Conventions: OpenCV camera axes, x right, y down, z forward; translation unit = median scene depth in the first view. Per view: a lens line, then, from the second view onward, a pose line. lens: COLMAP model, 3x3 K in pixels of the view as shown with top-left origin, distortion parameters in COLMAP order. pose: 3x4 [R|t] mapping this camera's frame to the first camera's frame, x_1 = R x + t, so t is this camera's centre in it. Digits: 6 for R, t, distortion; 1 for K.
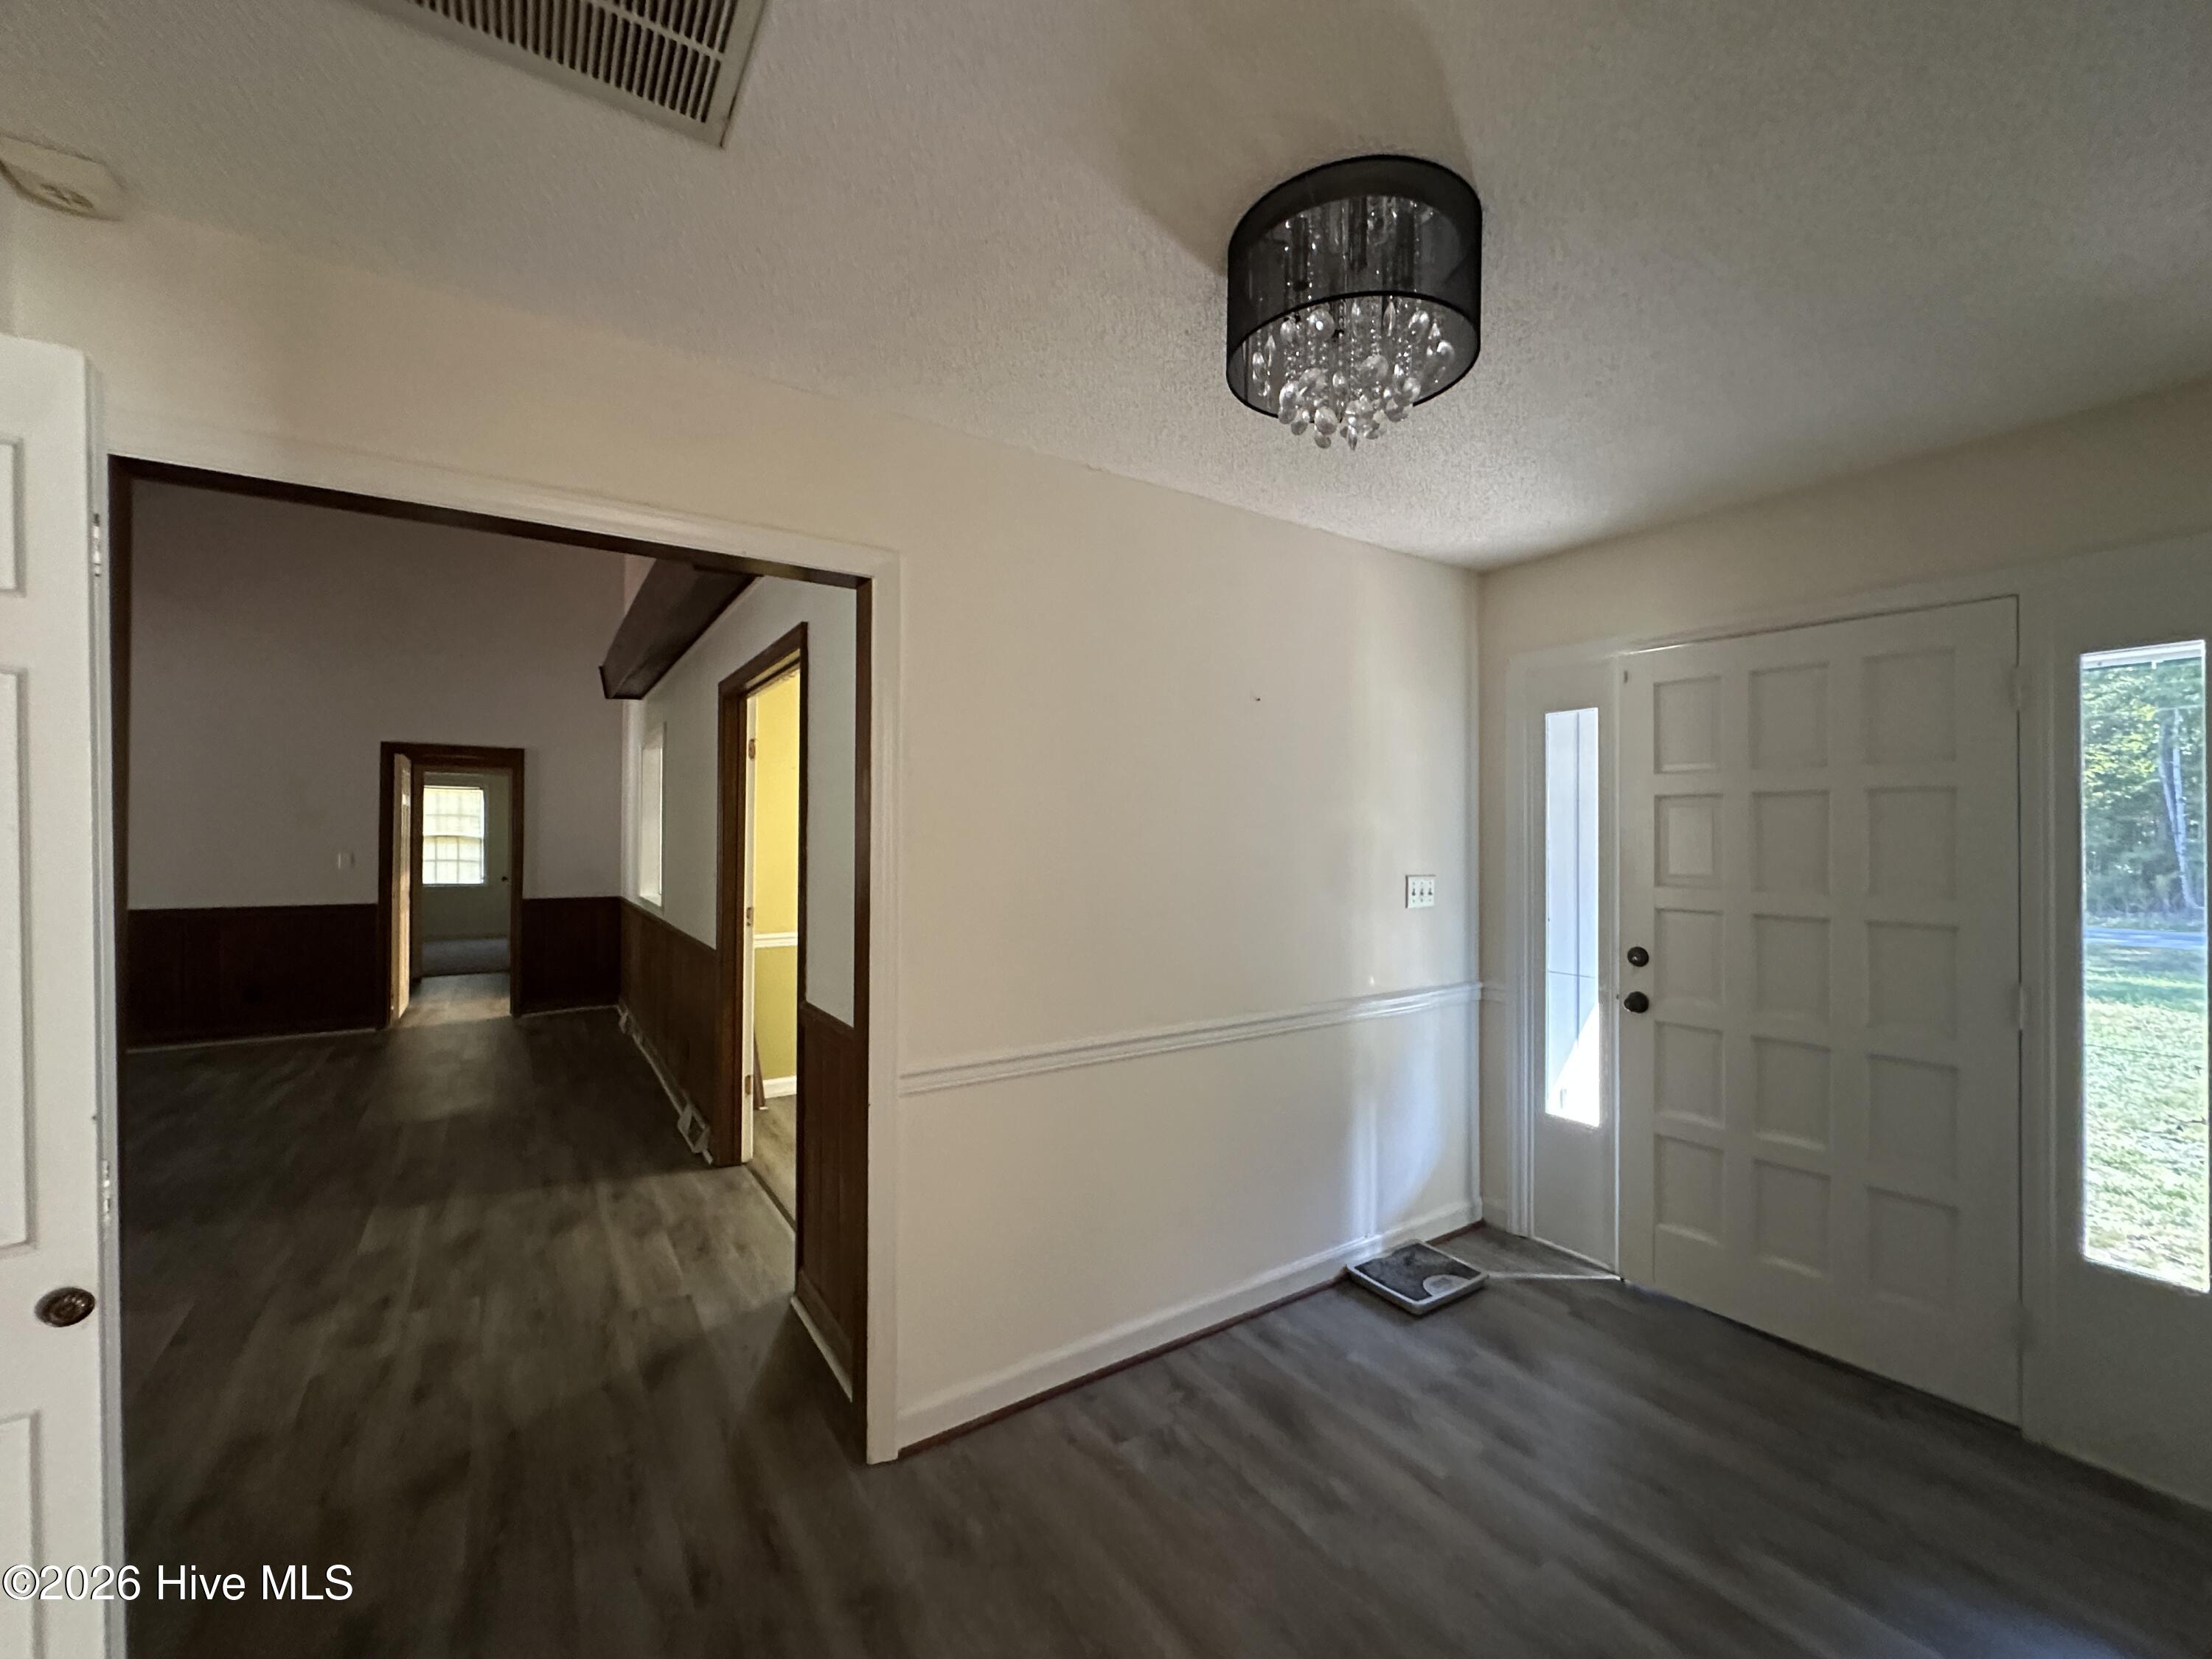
lens RADIAL K [[880.2, 0, 1106.0], [0, 880.2, 829.5], [0, 0, 1]] dist [-0.001366, -0.000299]
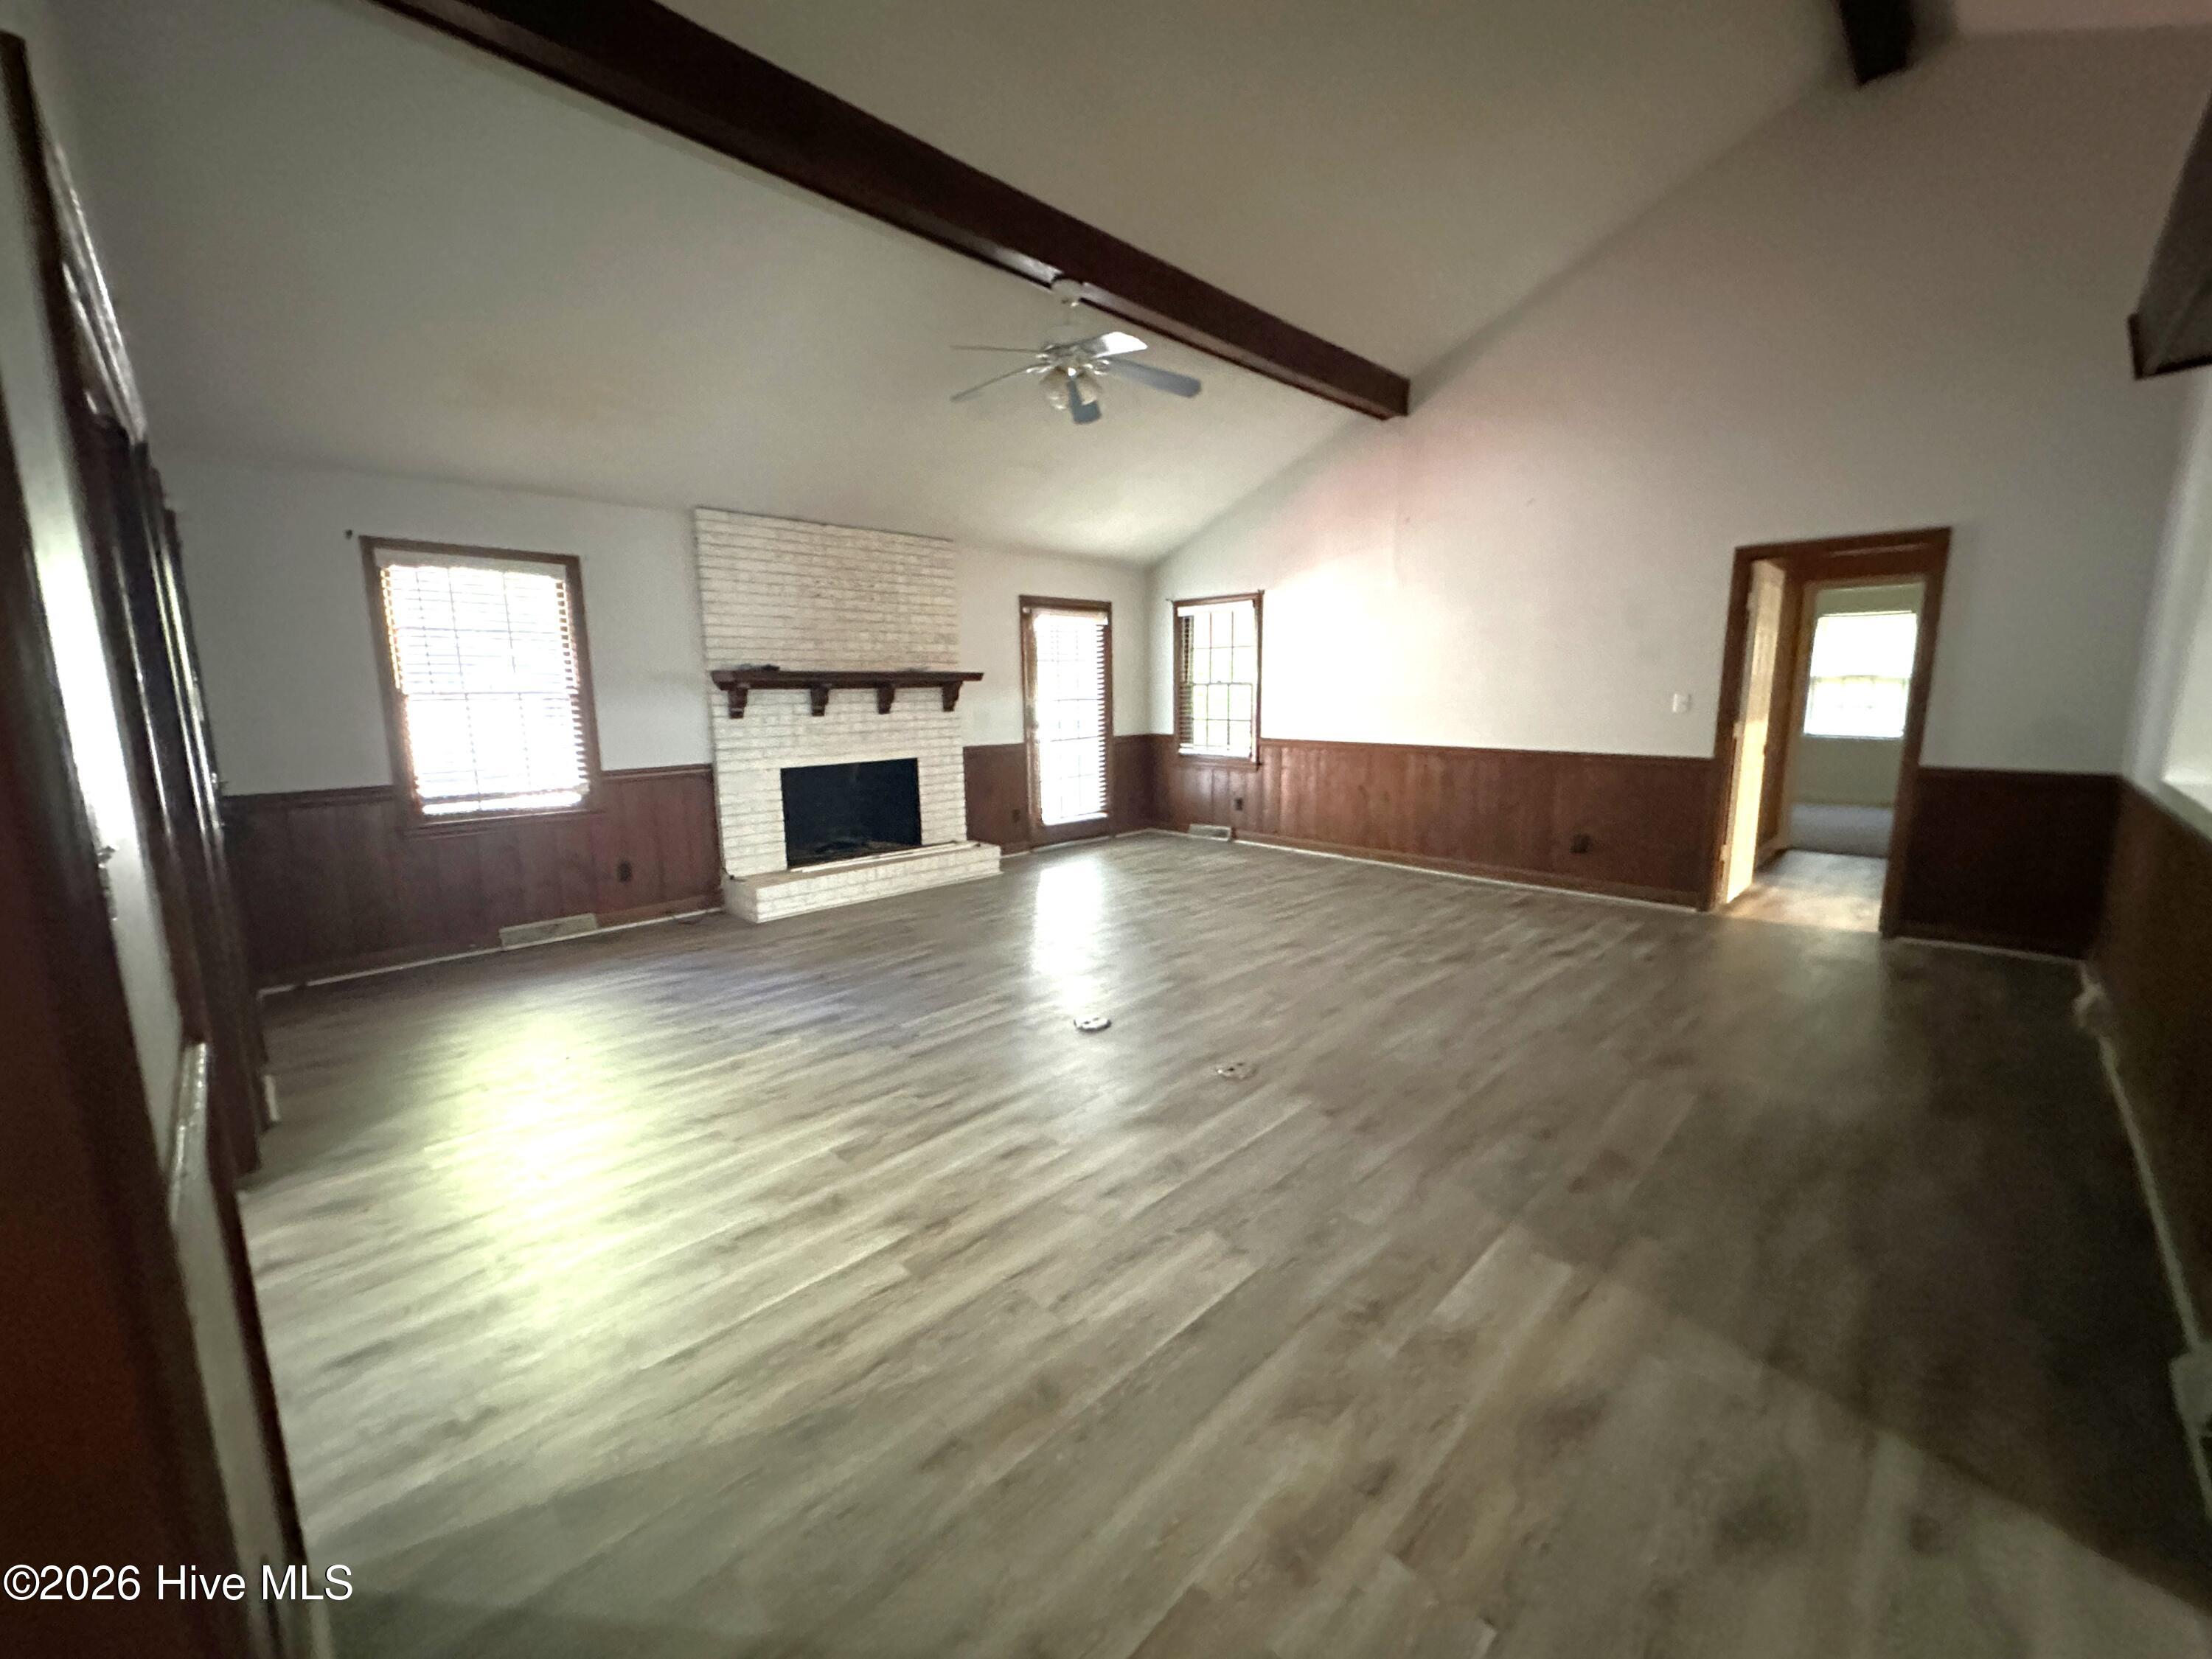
lens RADIAL K [[880.2, 0, 1106.0], [0, 880.2, 829.5], [0, 0, 1]] dist [-0.001366, -0.000299]
pose [[0.193021, 0.150413, -0.969597, -0.154448], [0.017227, 0.987508, 0.156621, 0.014611], [0.981043, -0.046935, 0.188019, 0.308731]]
